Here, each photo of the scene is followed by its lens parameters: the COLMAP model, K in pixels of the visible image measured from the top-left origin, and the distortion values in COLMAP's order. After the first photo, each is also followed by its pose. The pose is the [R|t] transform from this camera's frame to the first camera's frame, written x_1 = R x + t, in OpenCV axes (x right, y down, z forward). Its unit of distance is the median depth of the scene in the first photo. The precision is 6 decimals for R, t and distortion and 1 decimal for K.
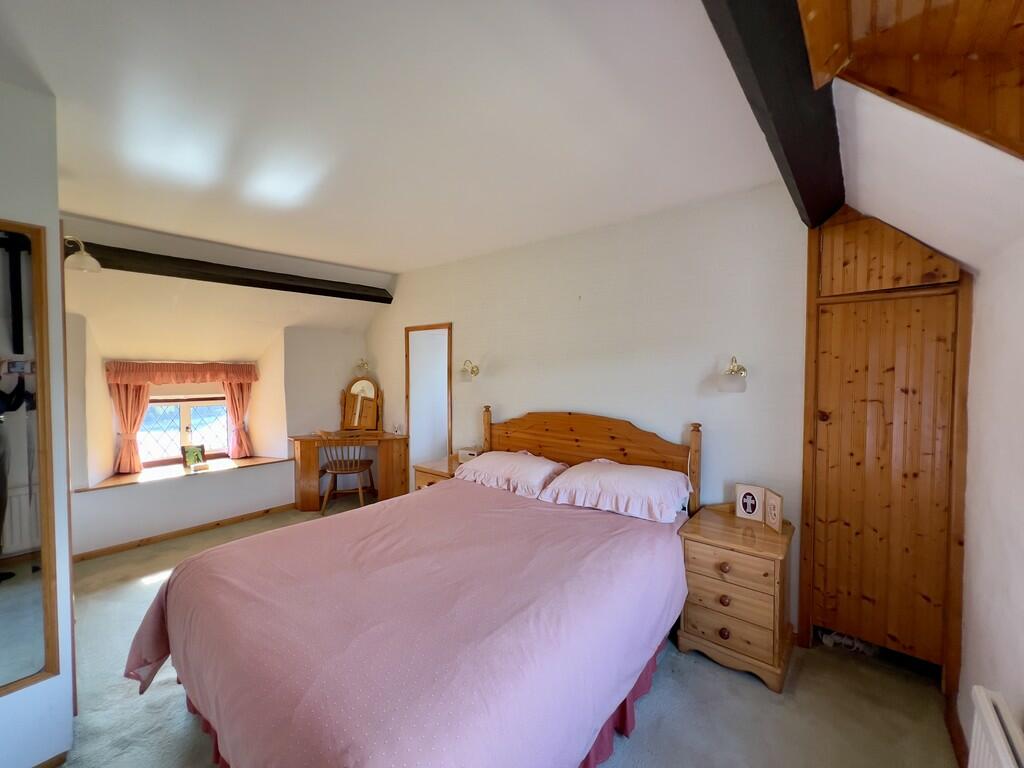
lens RADIAL K [[411.6, 0, 510.0], [0, 411.6, 382.3], [0, 0, 1]] dist [-0.001684, 0.000141]
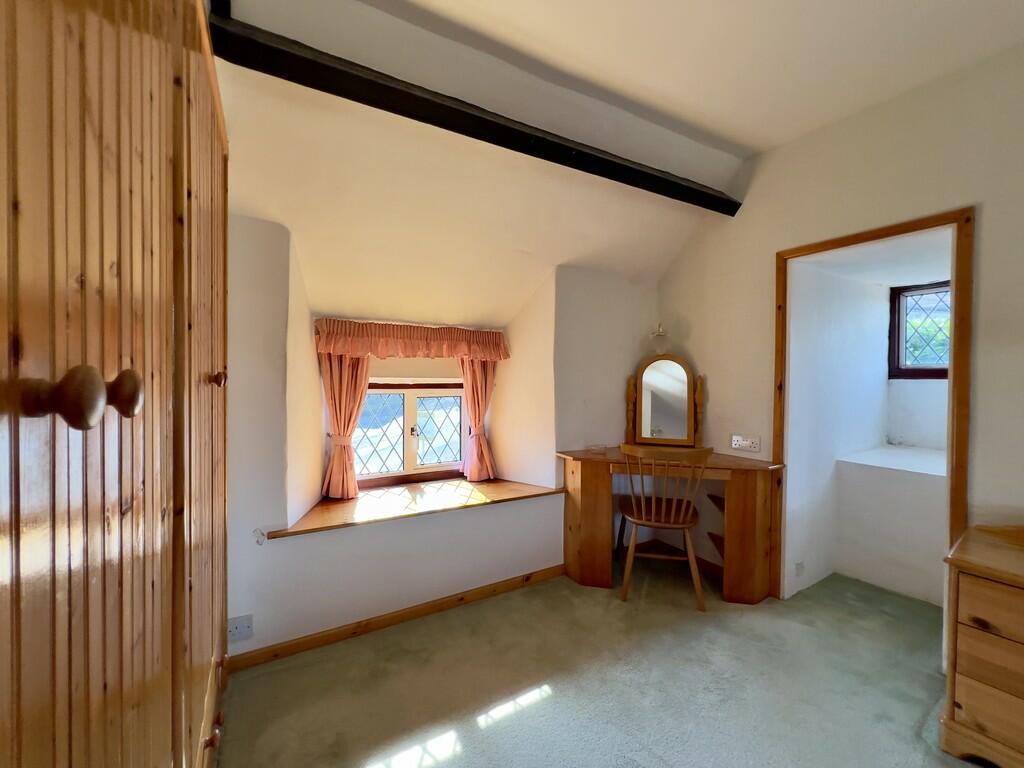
lens RADIAL K [[411.6, 0, 511.3], [0, 411.6, 381.6], [0, 0, 1]] dist [-0.001684, 0.000141]
pose [[0.945694, 0.008758, -0.324940, -0.423573], [-0.014386, 0.999785, -0.014920, 0.042810], [0.324740, 0.018784, 0.945617, 0.431817]]
